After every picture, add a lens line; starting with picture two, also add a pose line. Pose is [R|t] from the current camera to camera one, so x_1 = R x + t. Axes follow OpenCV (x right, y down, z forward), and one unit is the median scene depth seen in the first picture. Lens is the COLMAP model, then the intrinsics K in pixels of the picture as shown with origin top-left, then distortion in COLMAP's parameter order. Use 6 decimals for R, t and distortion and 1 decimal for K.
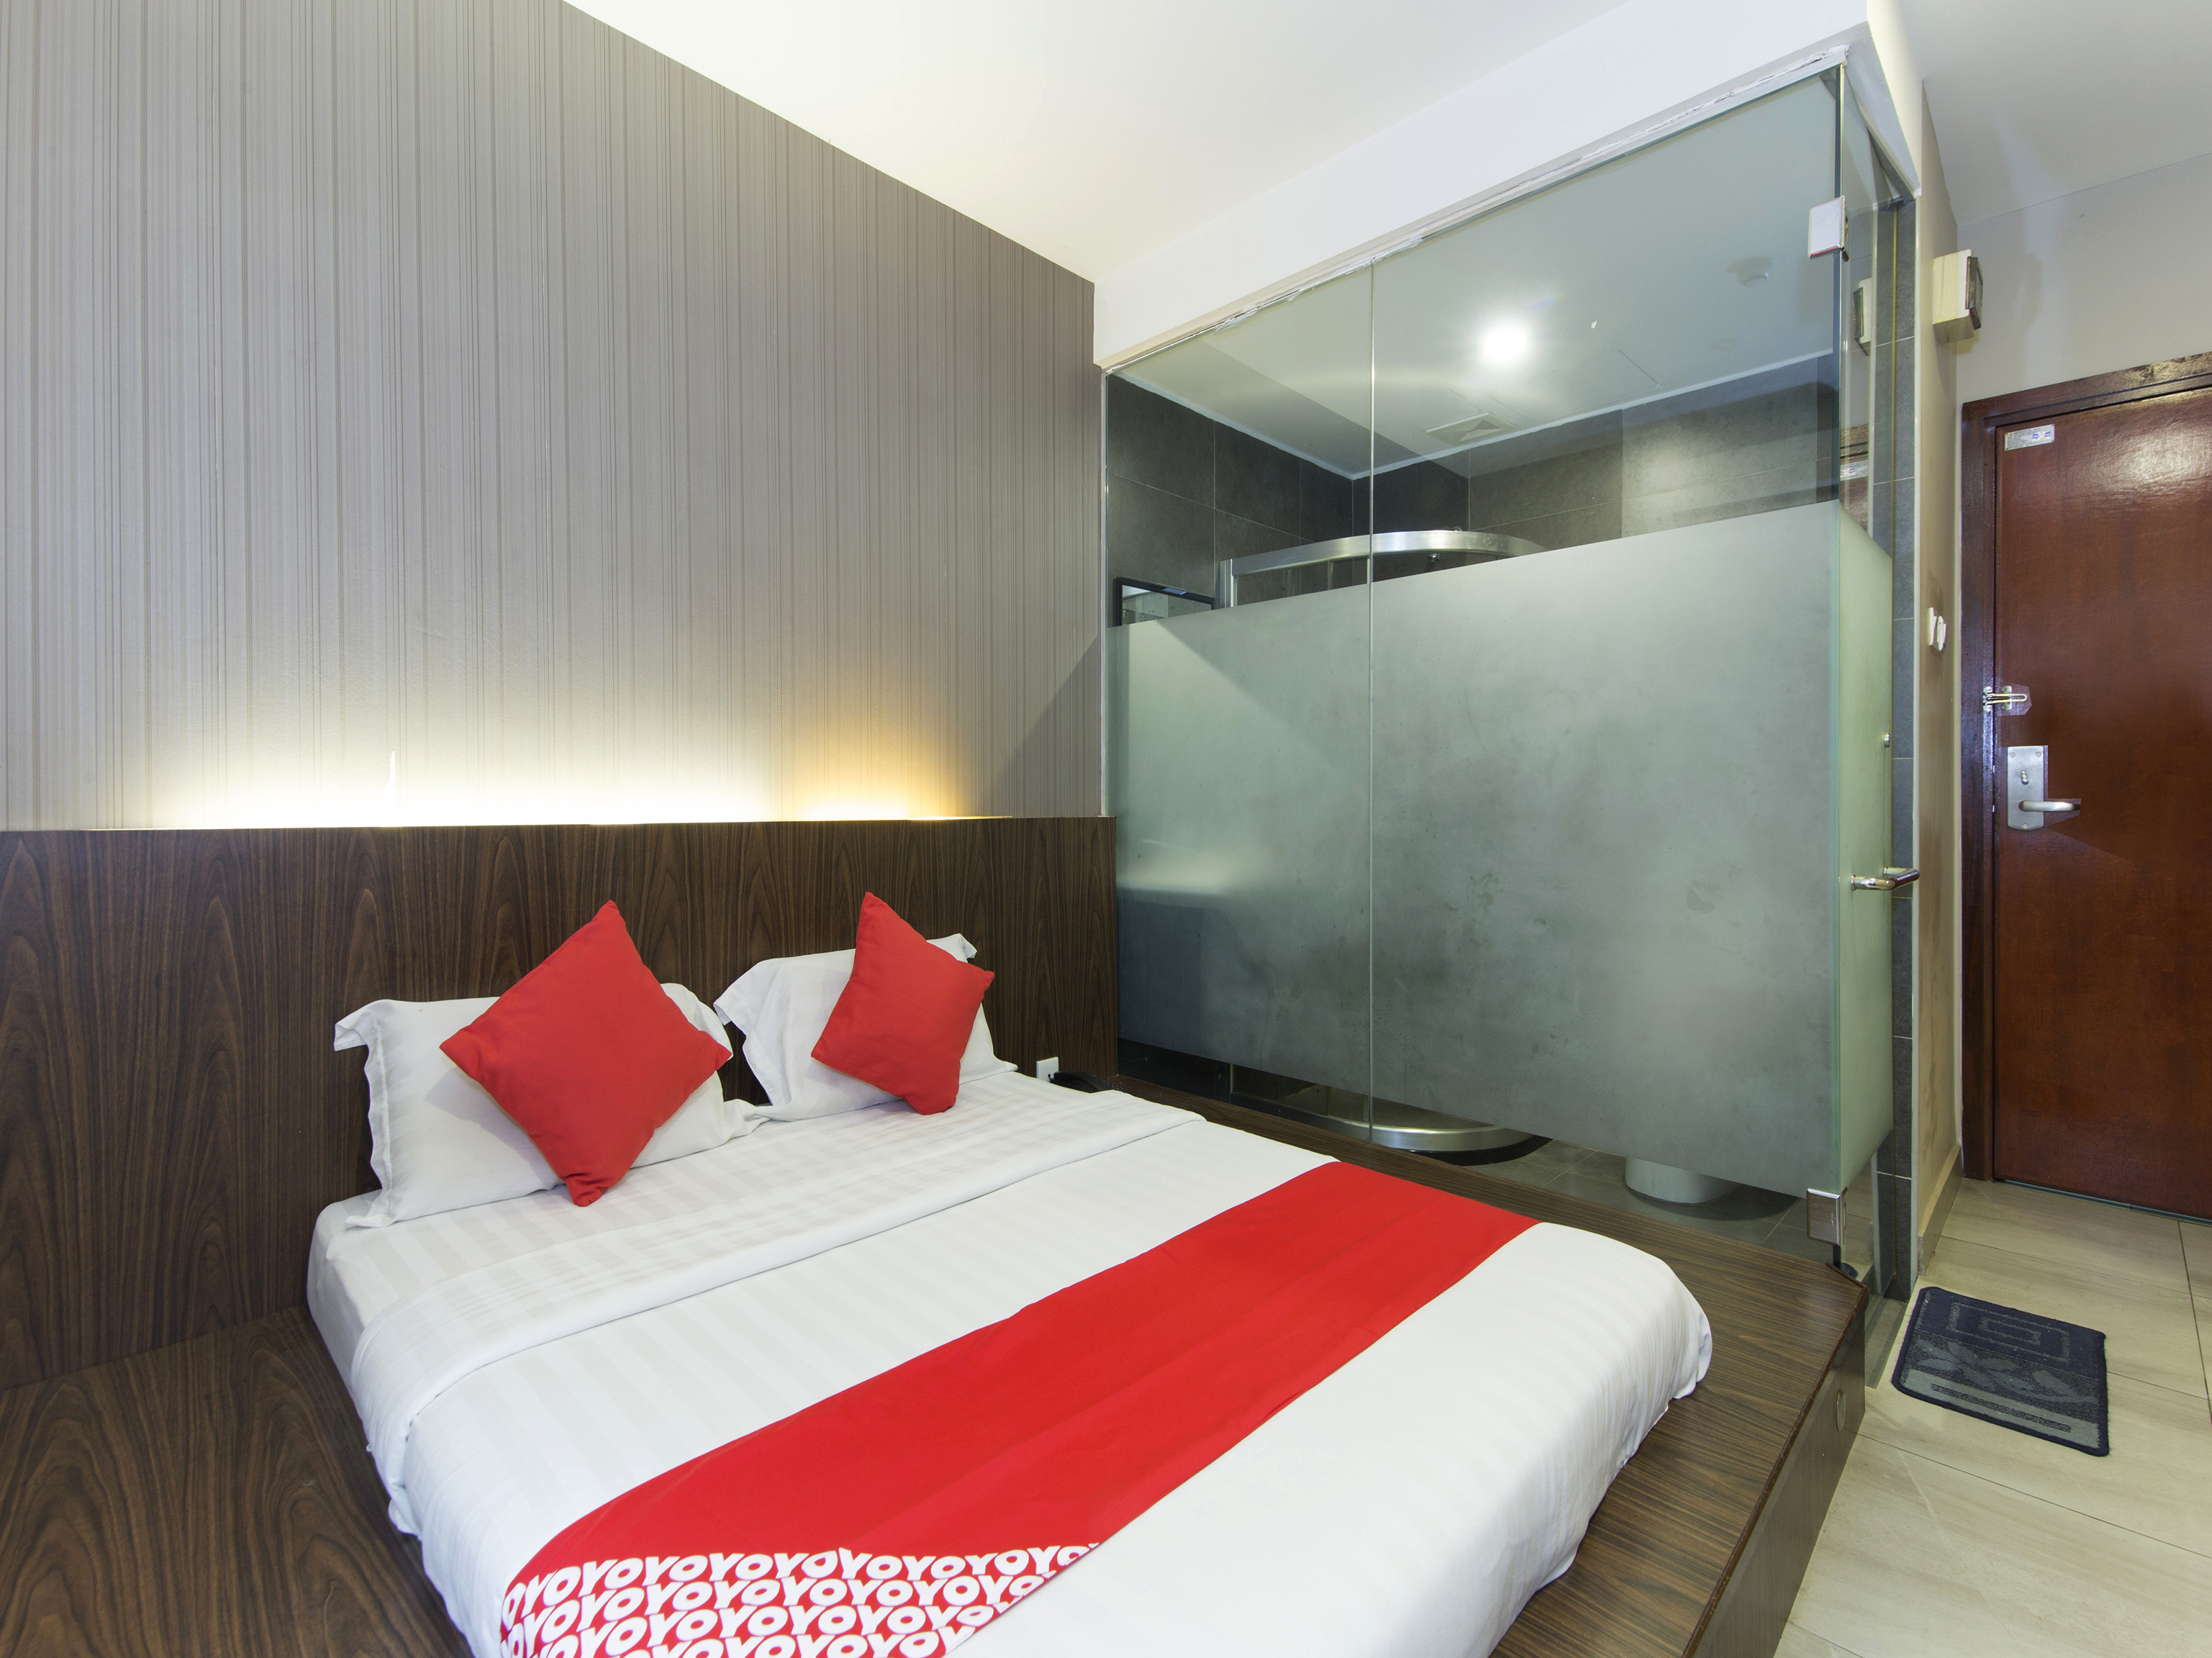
lens RADIAL K [[1004.5, 0, 1094.2], [0, 1004.5, 807.1], [0, 0, 1]] dist [0.041549, -0.015159]
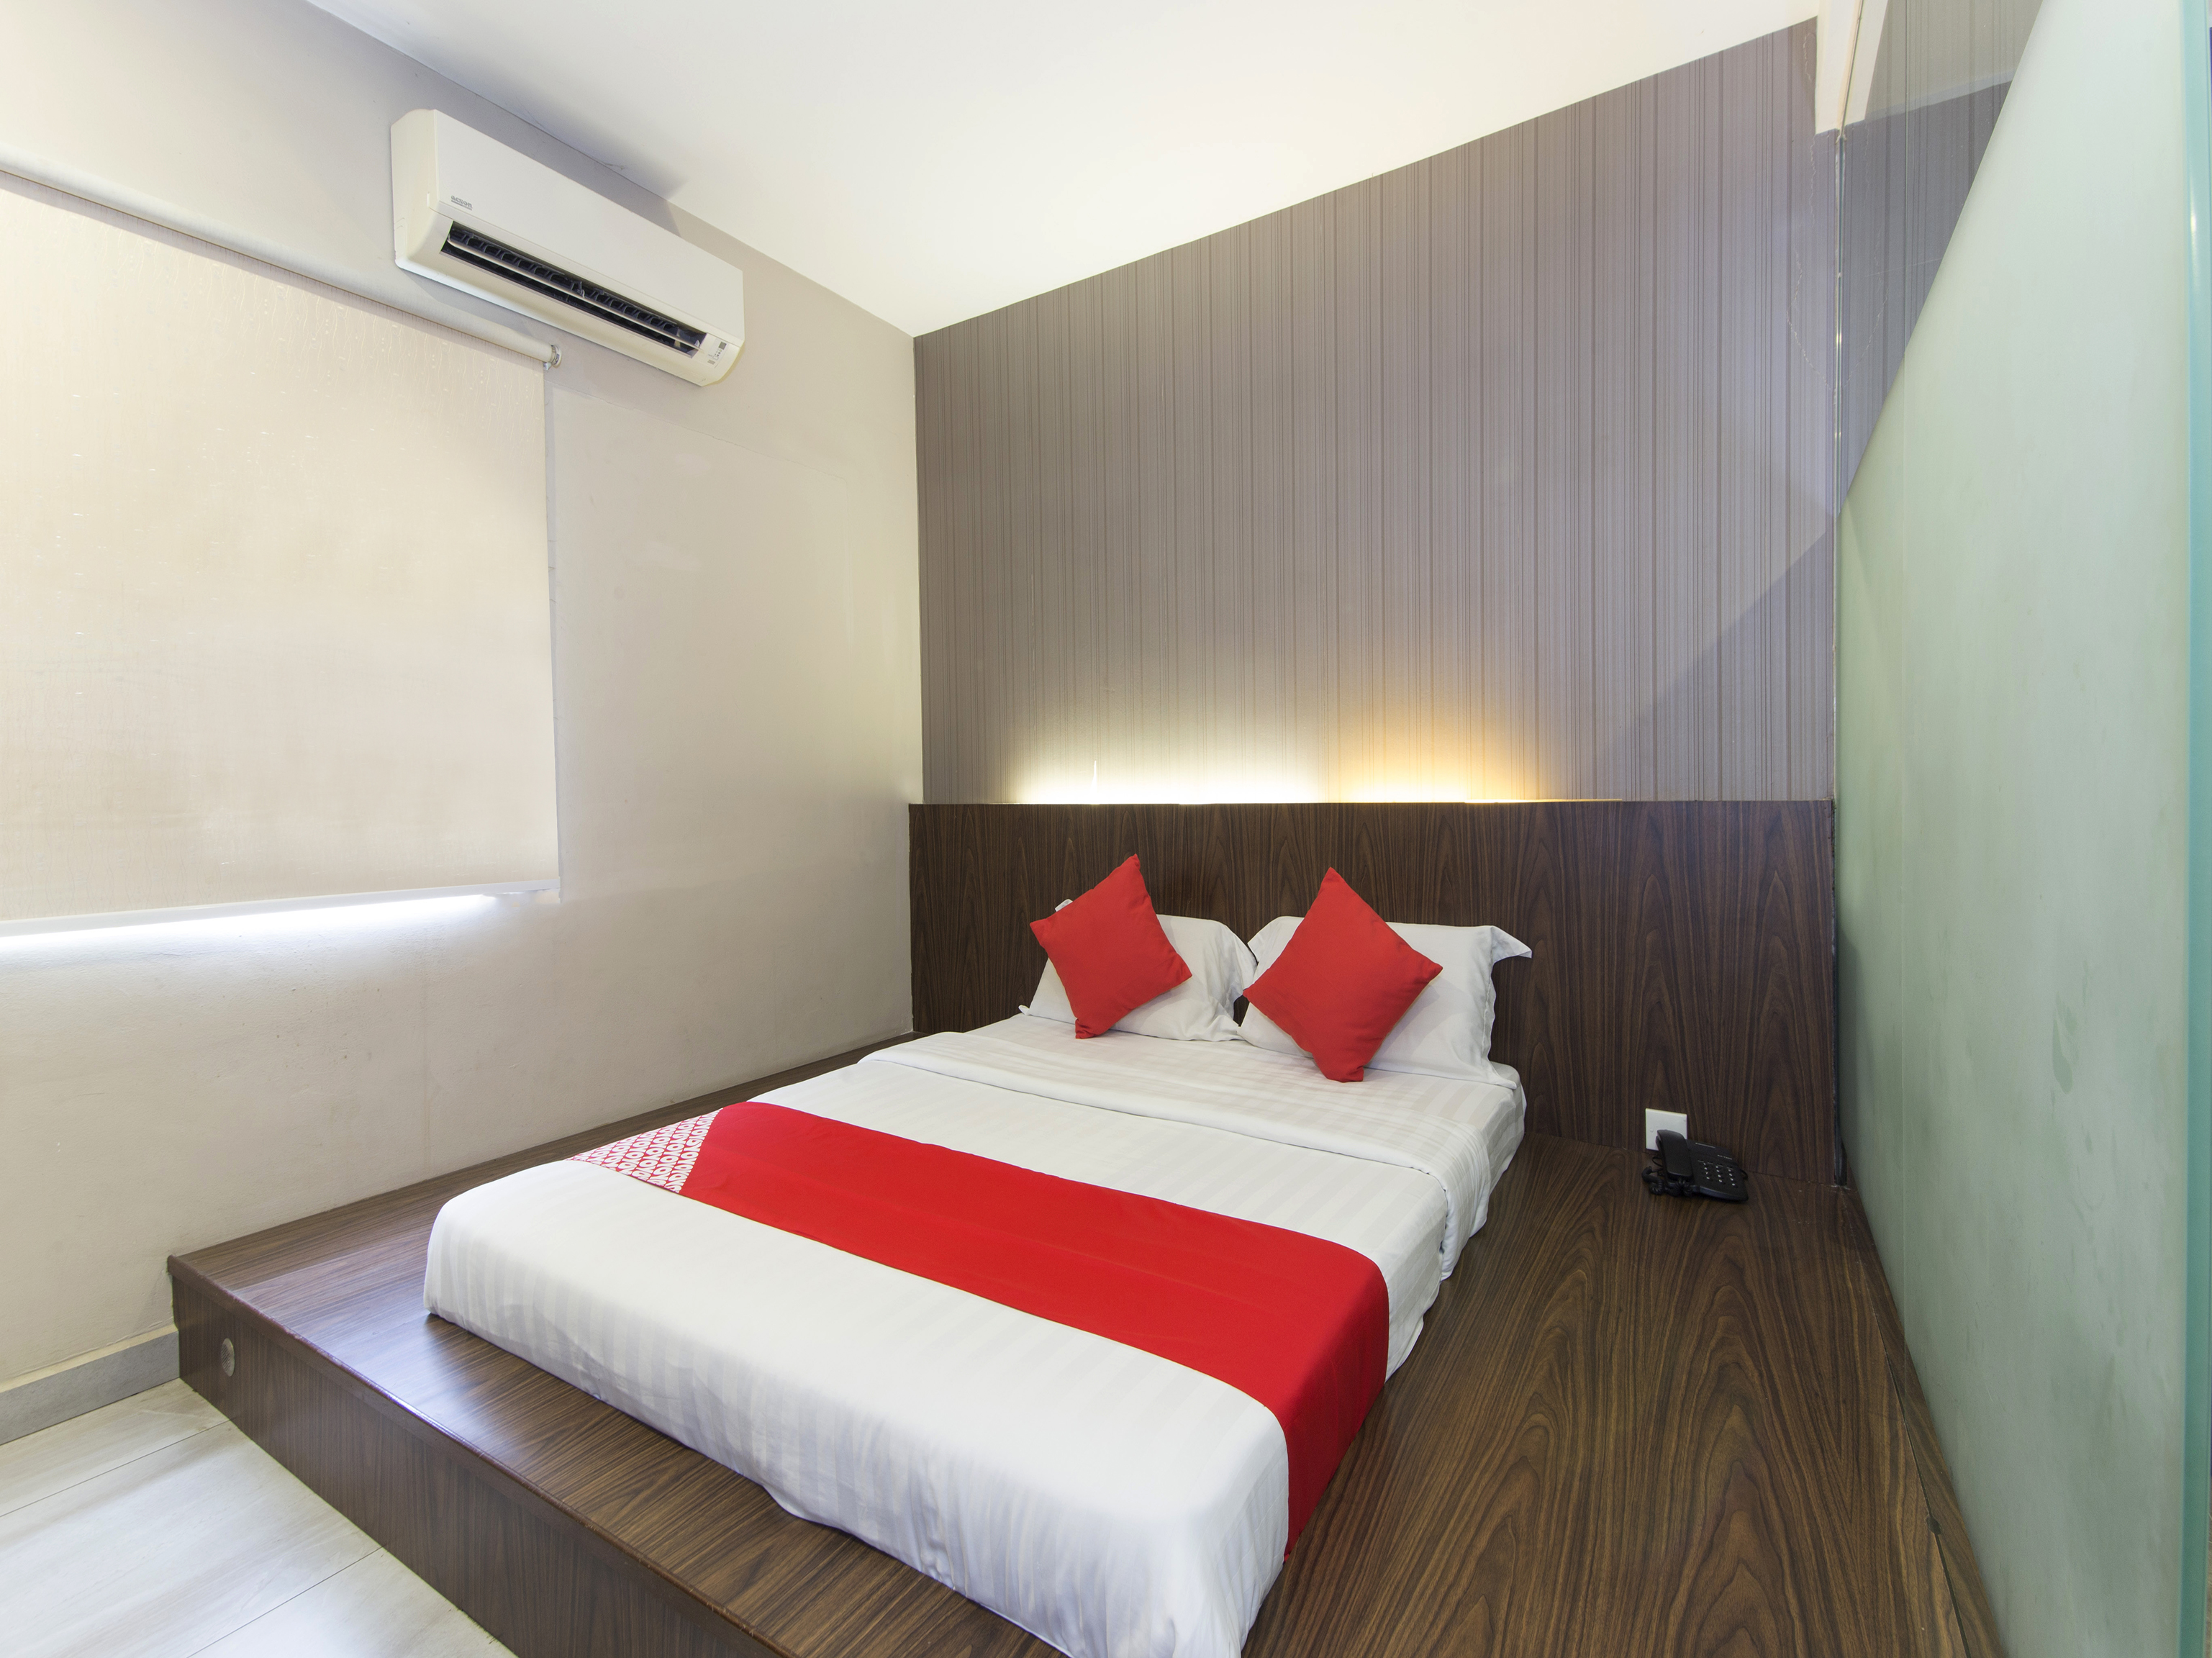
lens RADIAL K [[948.4, 0, 1117.6], [0, 948.4, 792.9], [0, 0, 1]] dist [0.036002, -0.012996]
pose [[0.237047, 0.000515, -0.971498, 0.768127], [0.010131, 0.999944, 0.003002, -0.003584], [0.971445, -0.010554, 0.237028, 0.550631]]
